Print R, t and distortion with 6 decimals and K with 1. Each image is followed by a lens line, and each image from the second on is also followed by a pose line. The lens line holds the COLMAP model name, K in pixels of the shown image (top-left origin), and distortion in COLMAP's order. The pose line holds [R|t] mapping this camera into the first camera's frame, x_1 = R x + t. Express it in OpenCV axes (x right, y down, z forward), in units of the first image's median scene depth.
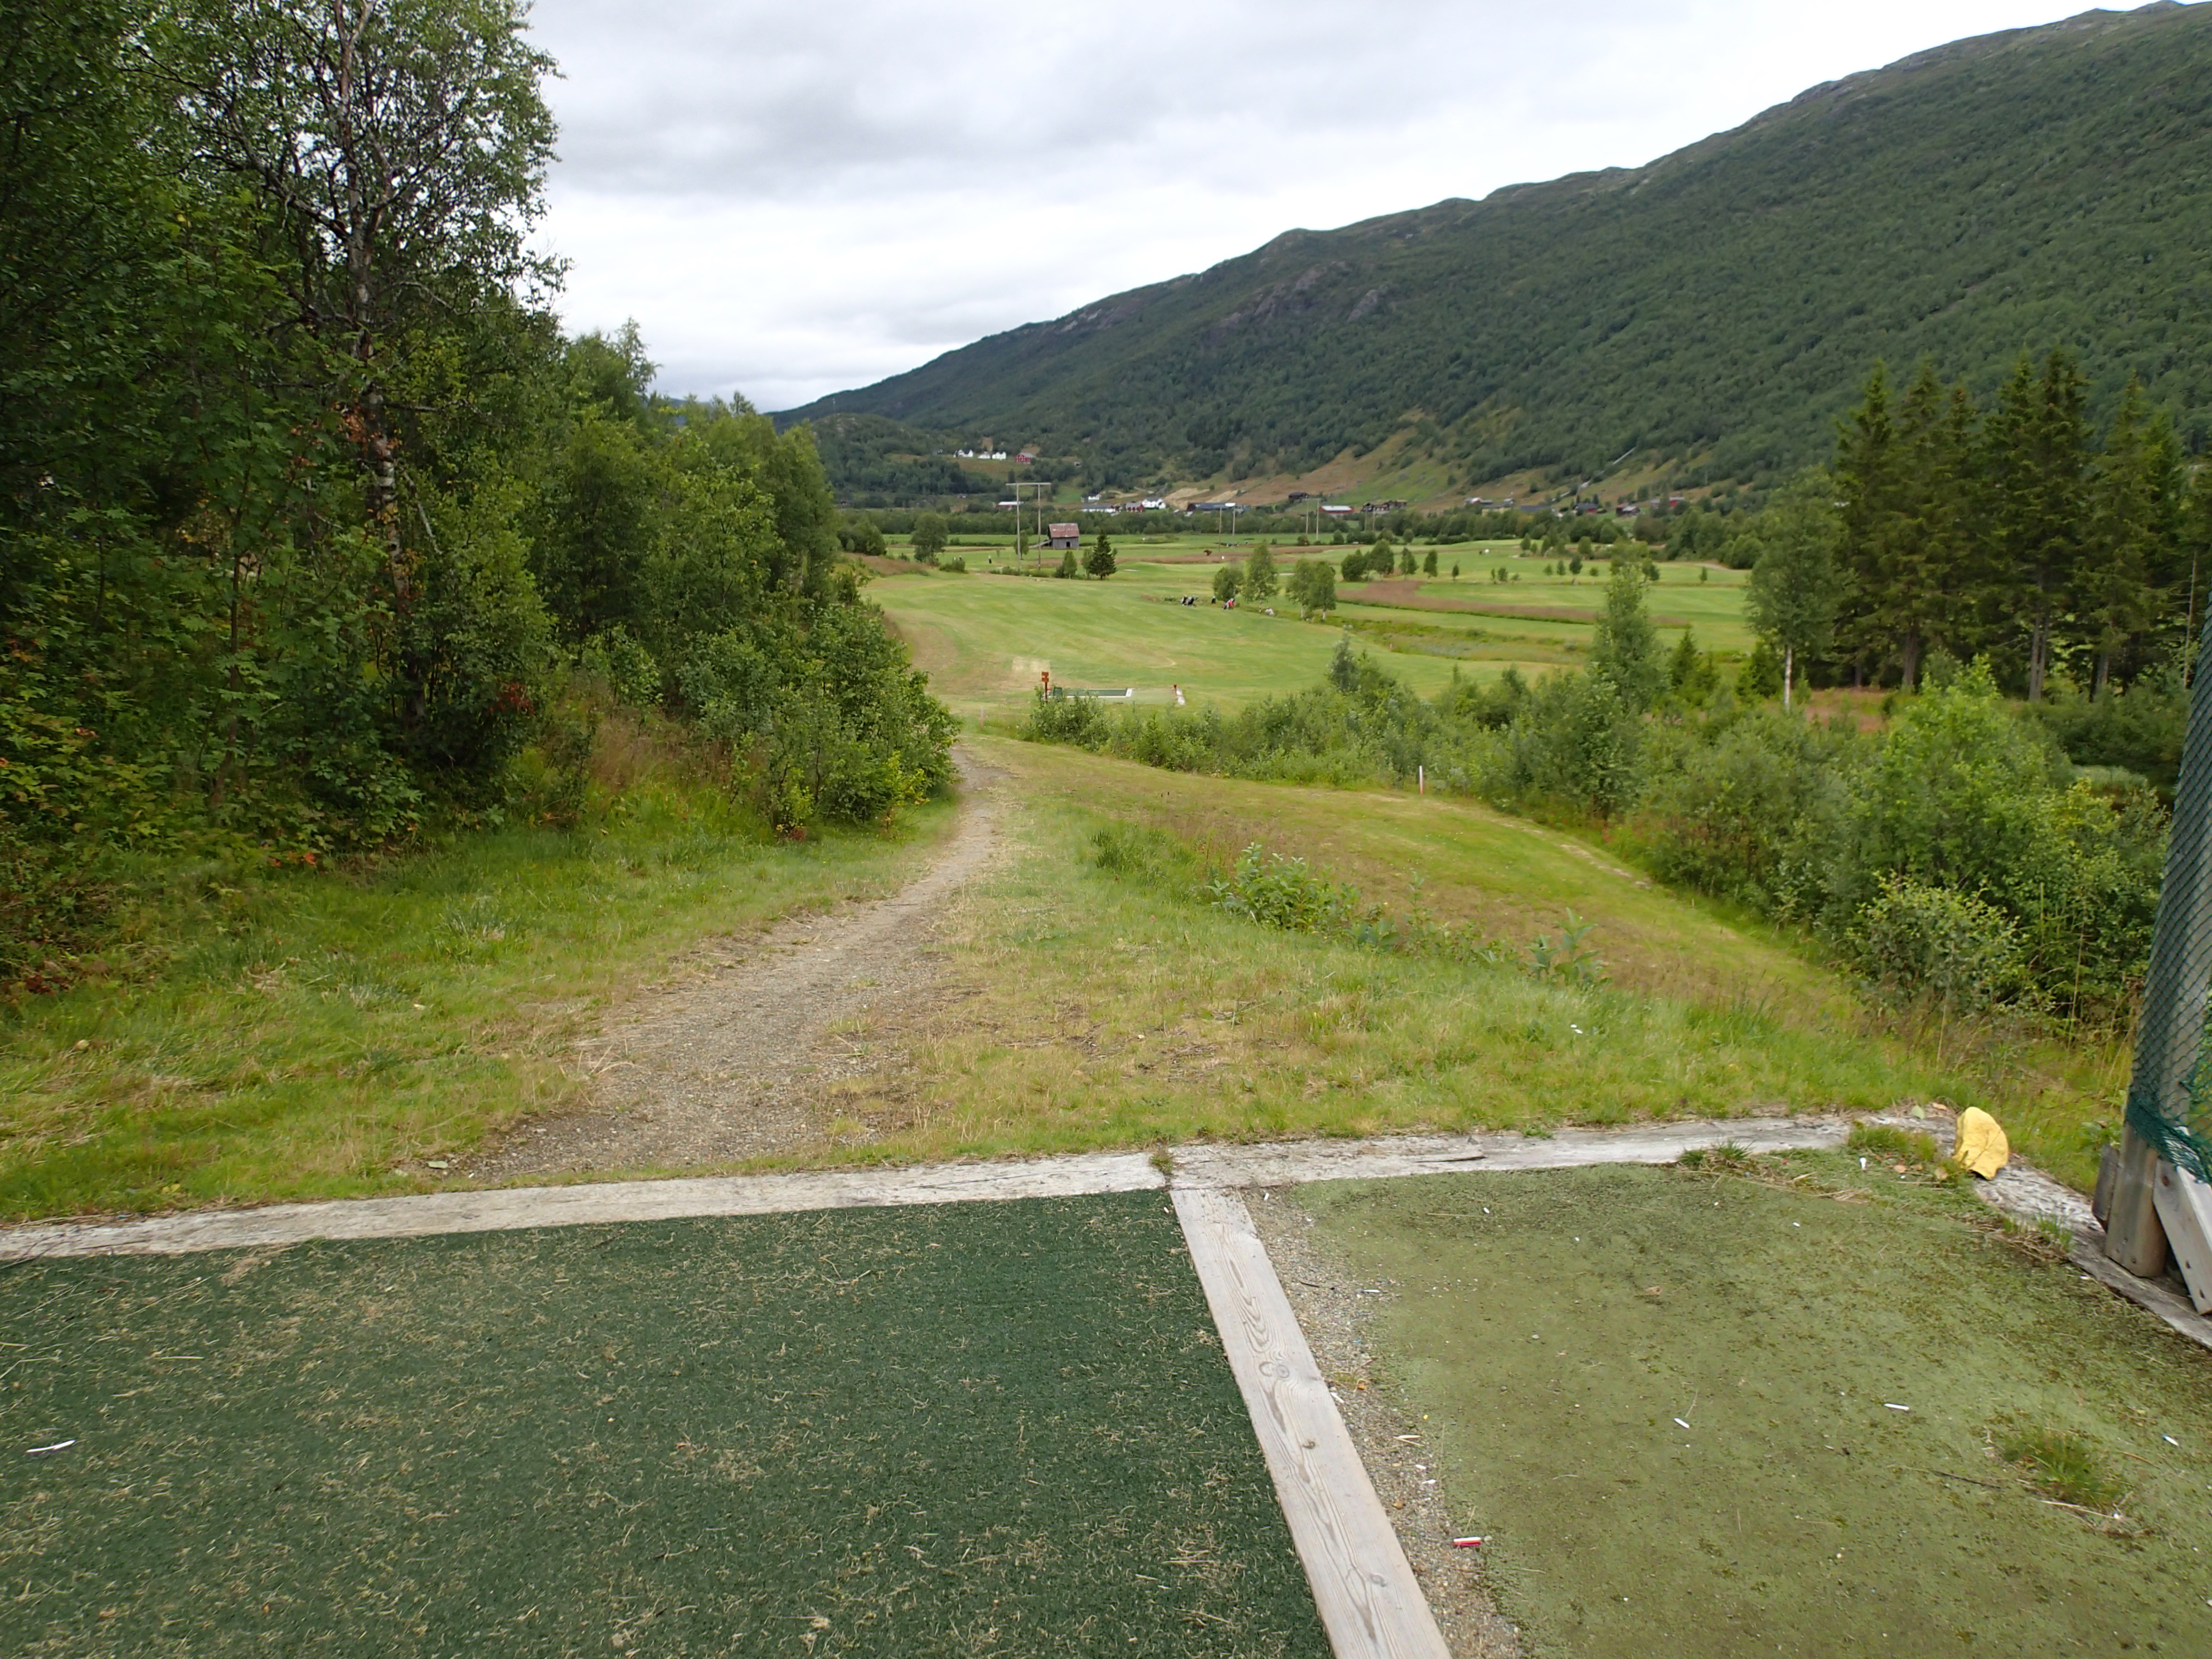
lens RADIAL K [[1647.6, 0, 1099.4], [0, 1647.6, 827.6], [0, 0, 1]] dist [0.009349, 0.003738]
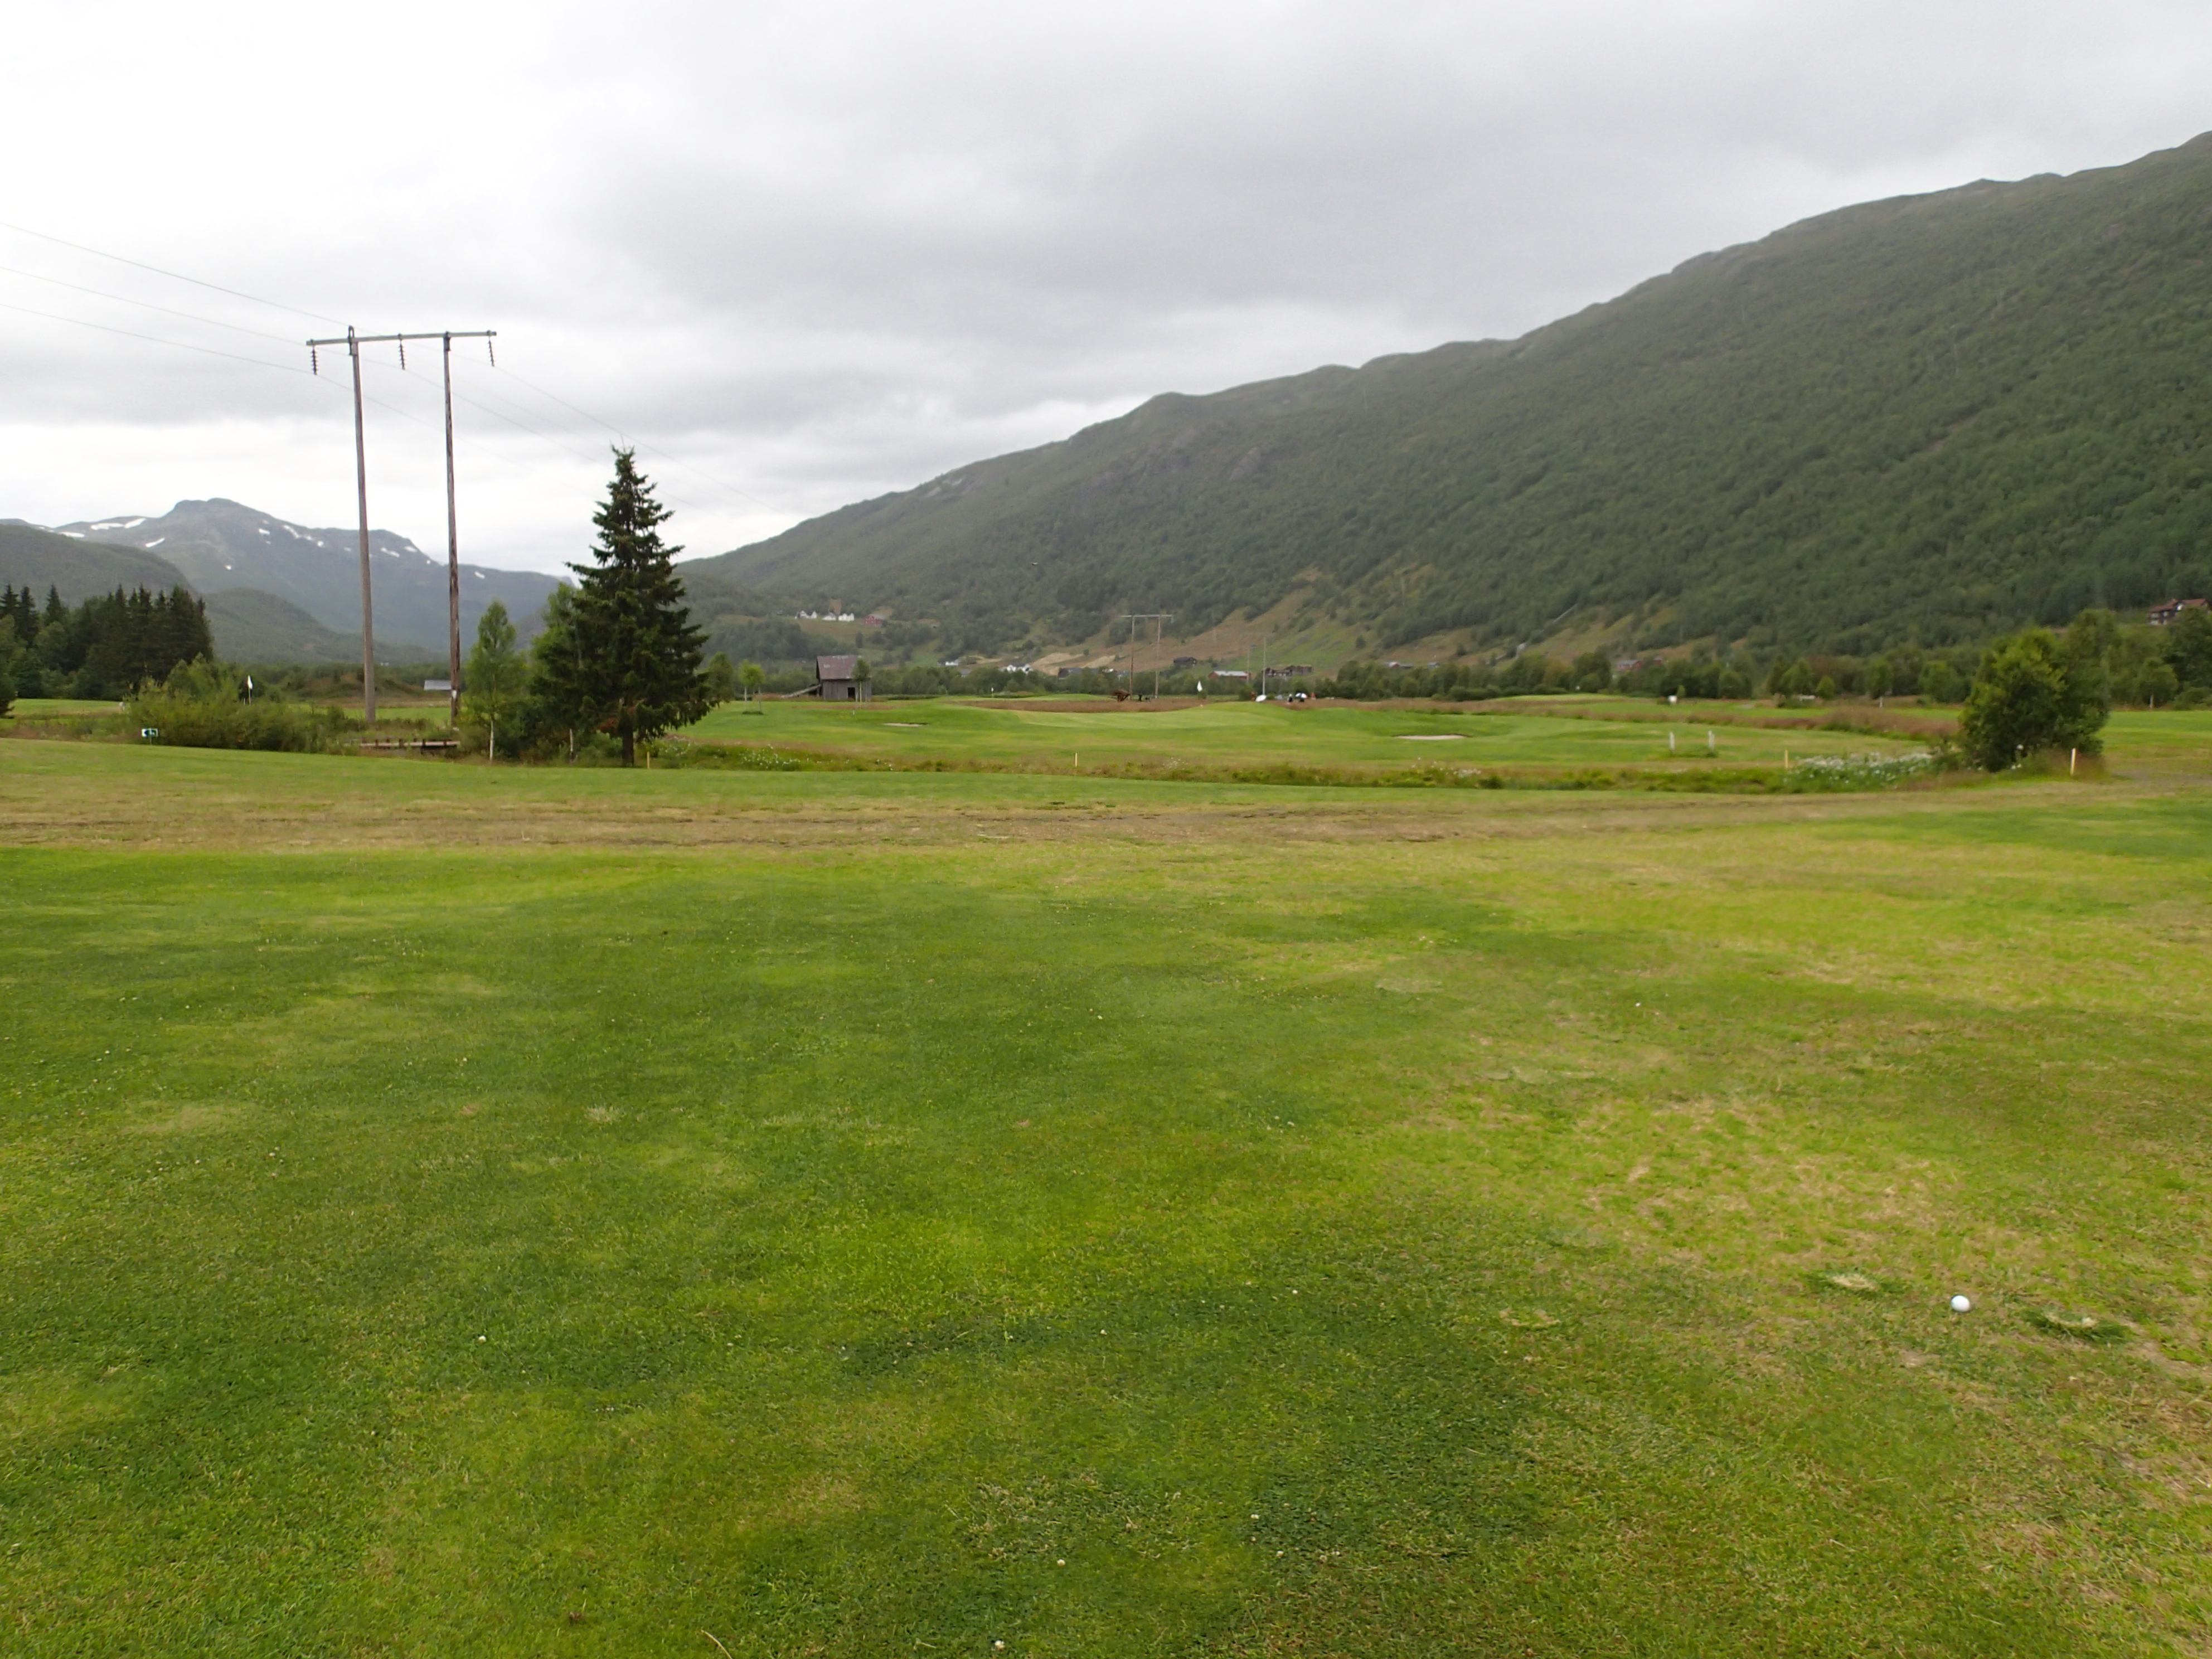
lens RADIAL K [[1647.6, 0, 1126.6], [0, 1647.6, 824.1], [0, 0, 1]] dist [0.009349, 0.003738]
pose [[0.995587, -0.003067, 0.093788, 0.007028], [0.013140, 0.994175, -0.106973, -0.020711], [-0.092914, 0.107733, 0.989829, 0.138511]]
